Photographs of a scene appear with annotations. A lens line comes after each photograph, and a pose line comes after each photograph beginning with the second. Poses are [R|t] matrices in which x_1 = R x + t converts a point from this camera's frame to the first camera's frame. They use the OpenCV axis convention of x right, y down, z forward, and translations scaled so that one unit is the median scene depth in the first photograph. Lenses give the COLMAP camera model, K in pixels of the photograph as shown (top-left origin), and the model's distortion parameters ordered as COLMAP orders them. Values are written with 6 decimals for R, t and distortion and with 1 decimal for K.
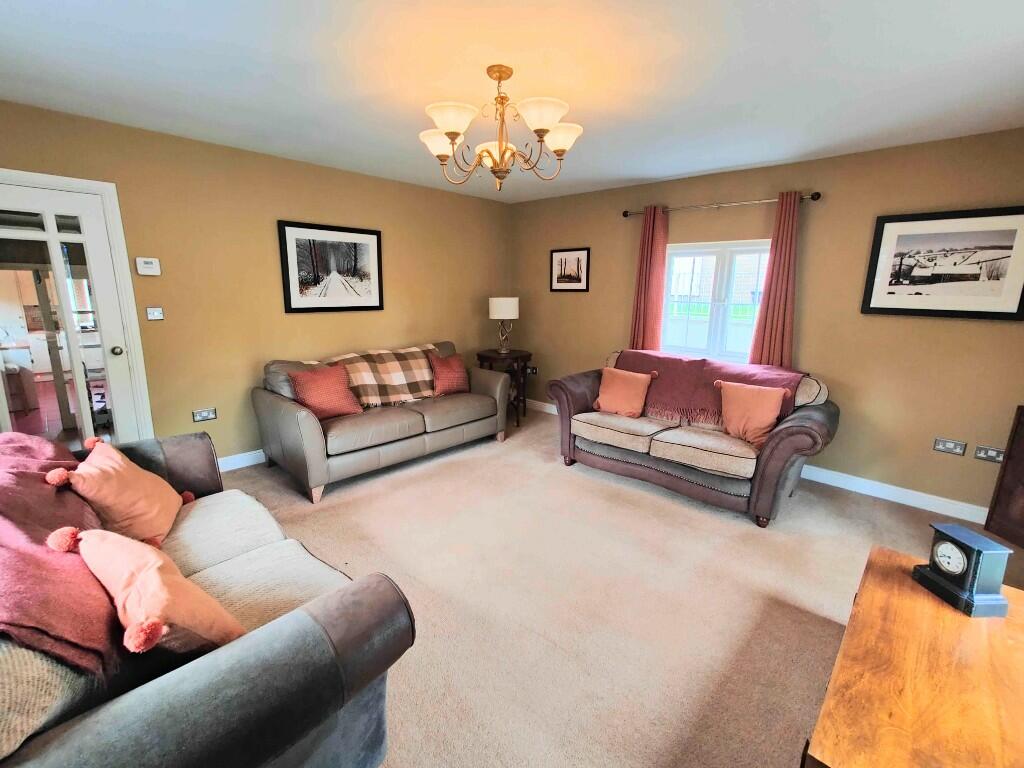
lens RADIAL K [[445.8, 0, 512.0], [0, 445.8, 384.0], [0, 0, 1]] dist [0.028387, 0.000036]
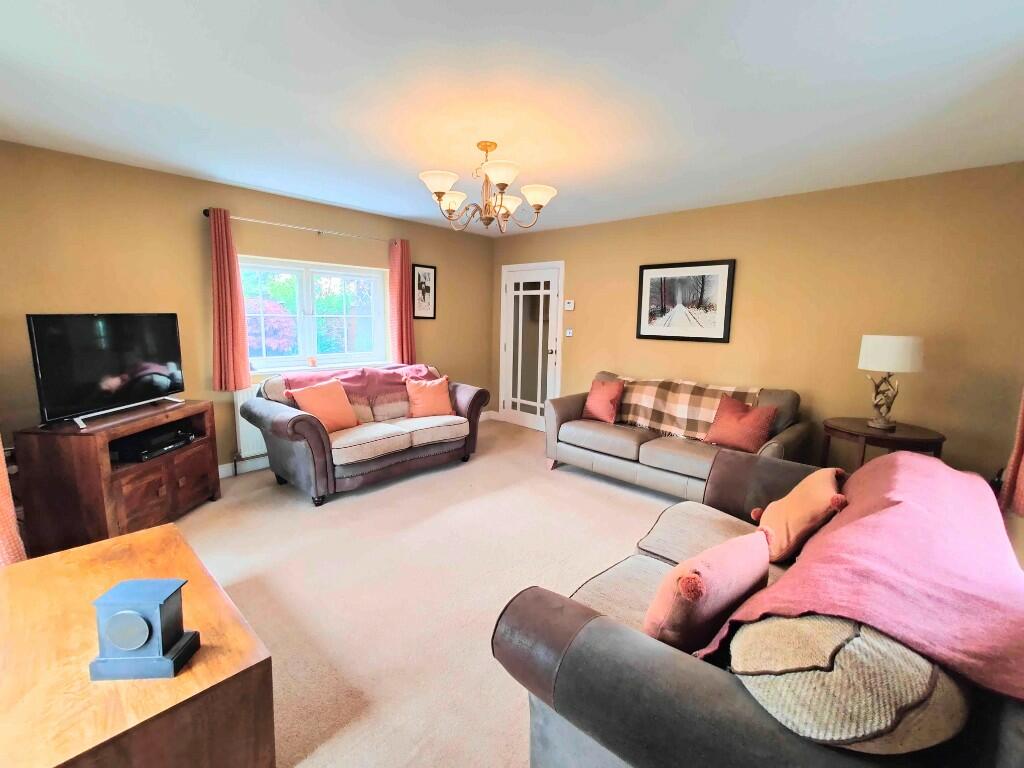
lens RADIAL K [[462.9, 0, 512.0], [0, 462.9, 384.0], [0, 0, 1]] dist [-0.000596, -0.000037]
pose [[0.009759, 0.128569, -0.991653, 0.765105], [-0.242555, 0.962387, 0.122388, -0.108234], [0.970089, 0.239336, 0.040577, 0.637389]]
